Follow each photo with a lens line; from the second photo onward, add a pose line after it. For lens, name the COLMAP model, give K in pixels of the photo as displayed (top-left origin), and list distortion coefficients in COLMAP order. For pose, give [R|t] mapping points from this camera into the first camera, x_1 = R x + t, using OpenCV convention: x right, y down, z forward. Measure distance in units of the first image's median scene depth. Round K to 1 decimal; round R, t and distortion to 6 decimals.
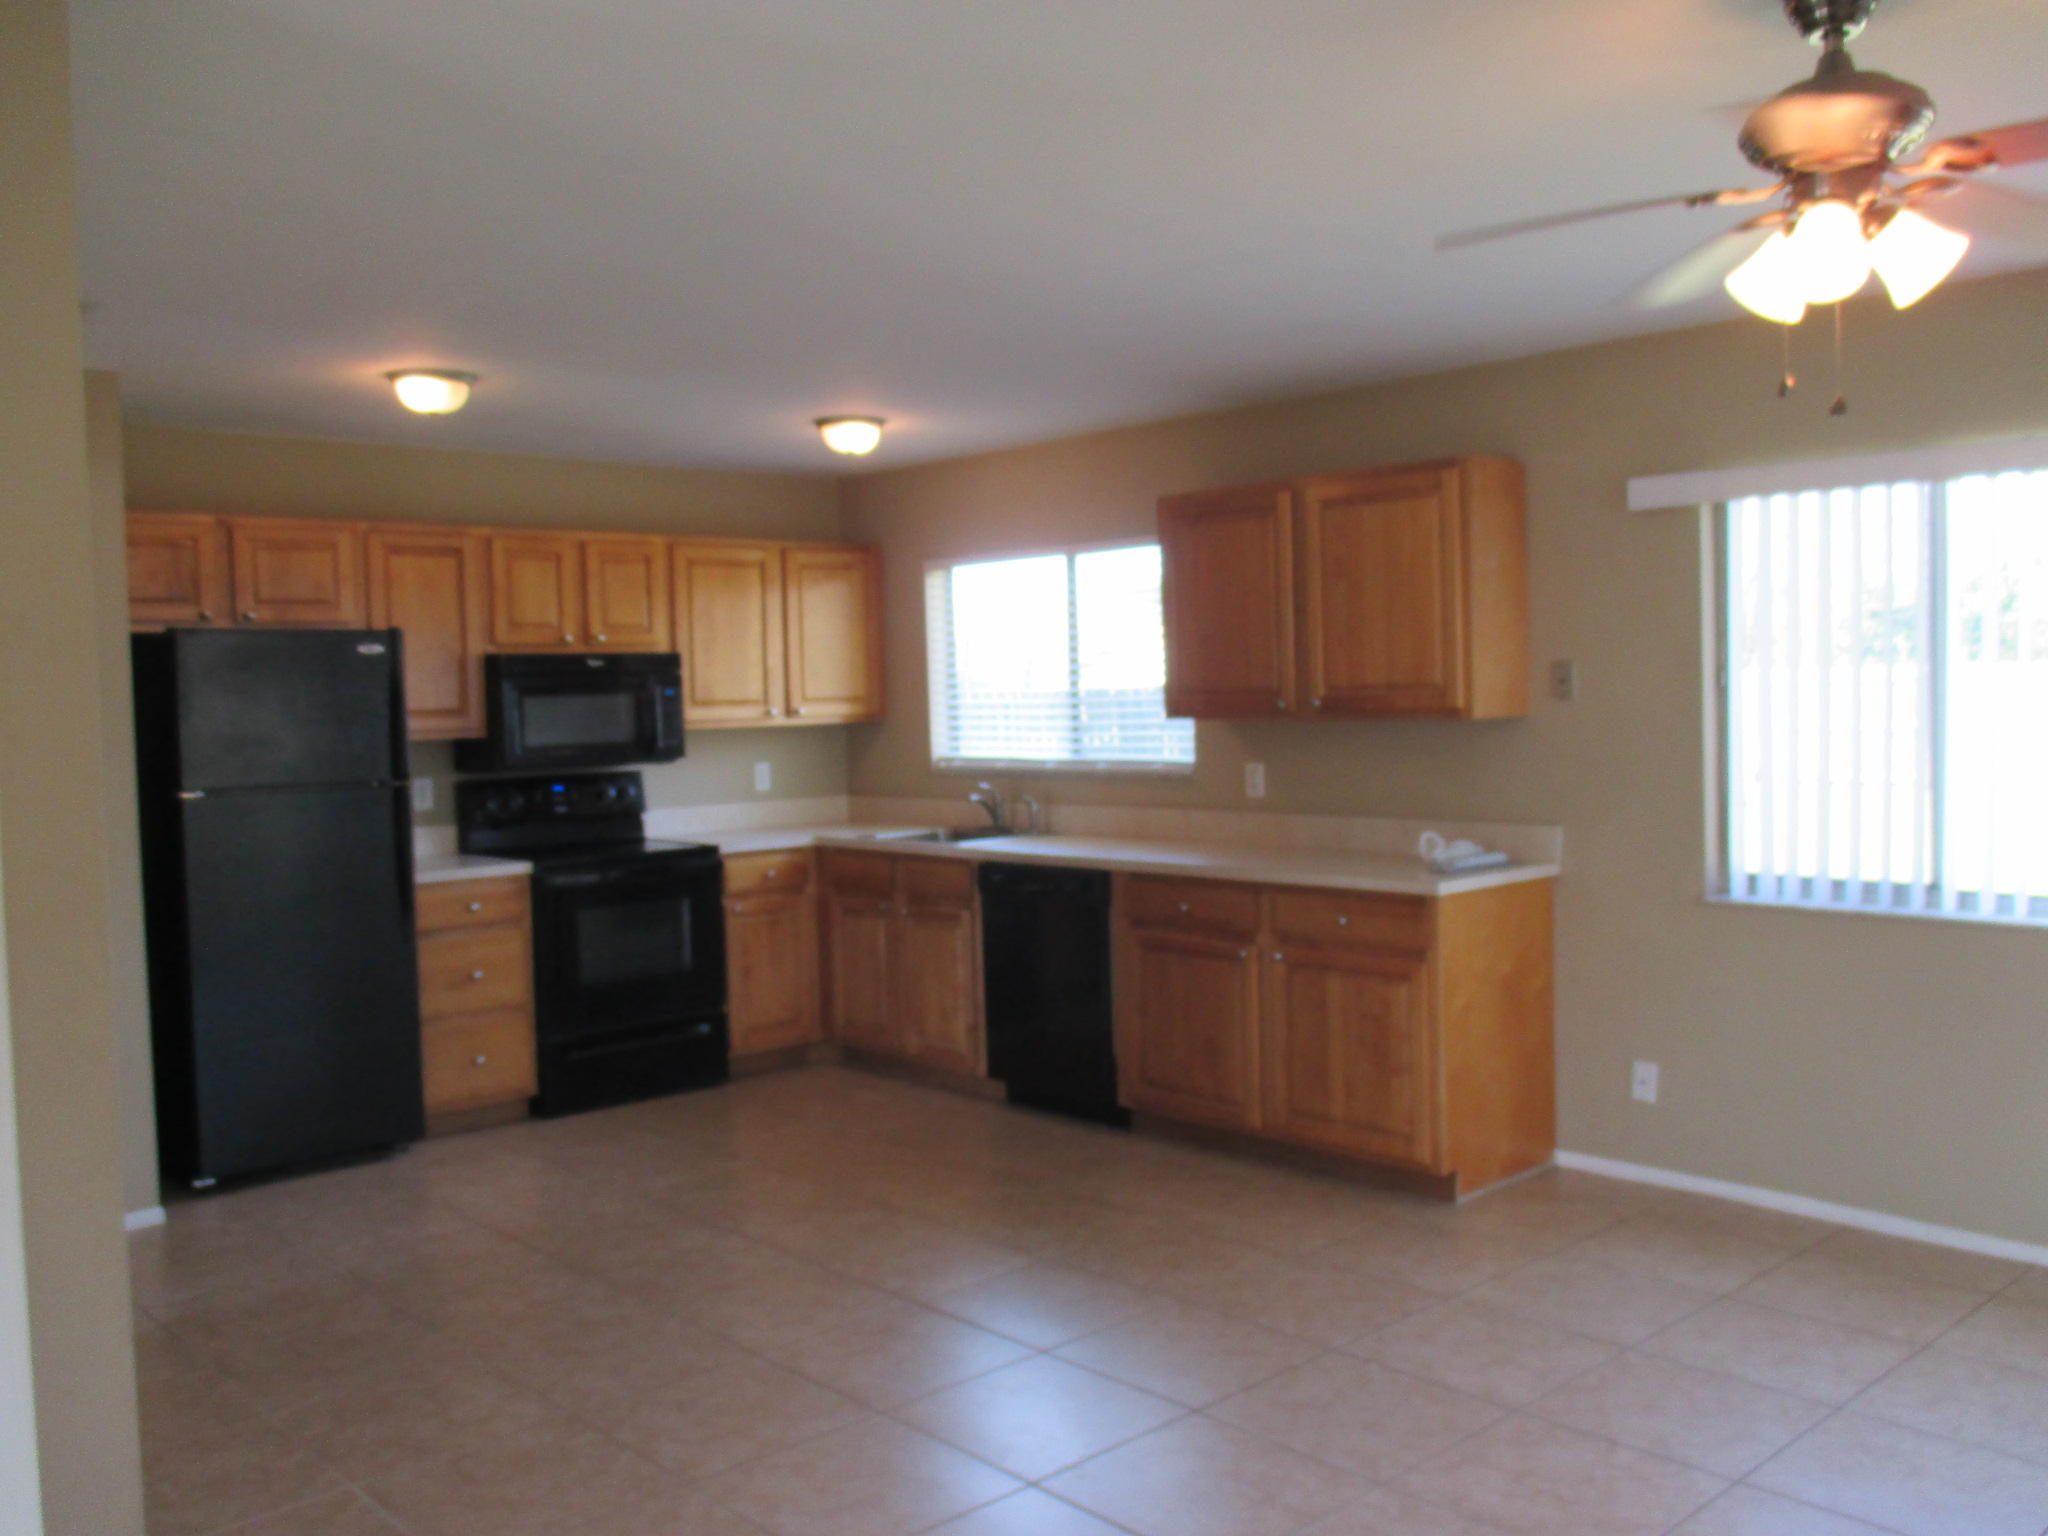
lens RADIAL K [[1744.8, 0, 1024.0], [0, 1744.8, 768.0], [0, 0, 1]] dist [-0.012120, -0.003662]
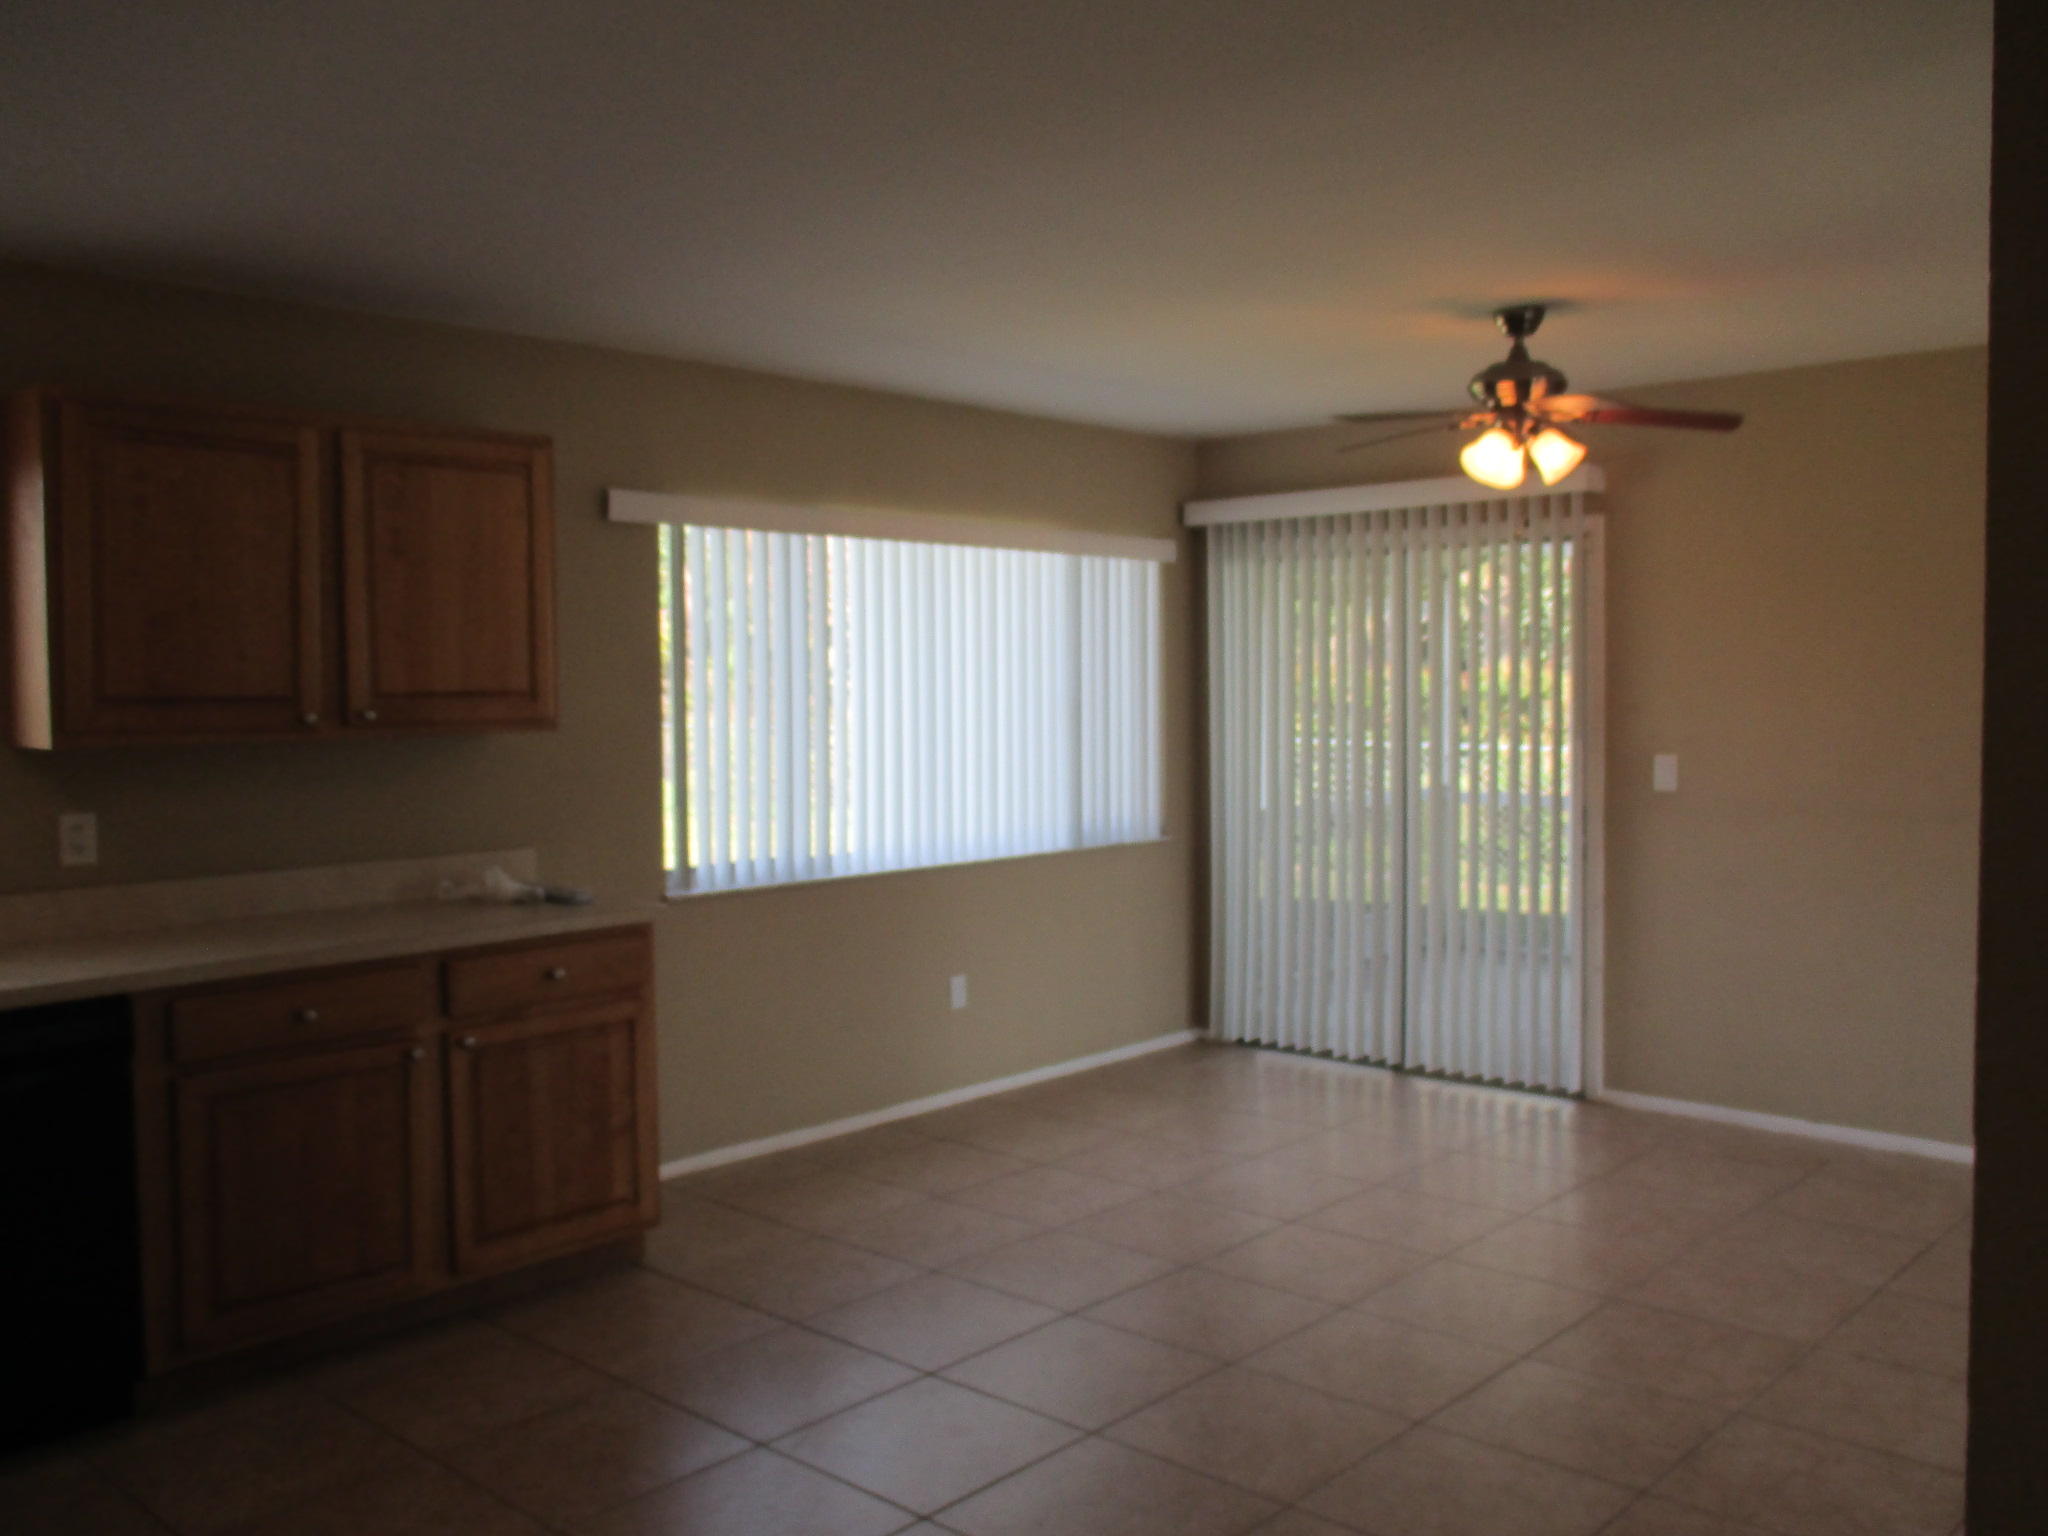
lens RADIAL K [[1744.8, 0, 1024.0], [0, 1744.8, 768.0], [0, 0, 1]] dist [-0.012120, -0.003662]
pose [[-0.093689, -0.024073, 0.995310, -0.637510], [0.061312, 0.997671, 0.029901, -0.020238], [-0.993712, 0.063826, -0.091994, 0.818641]]
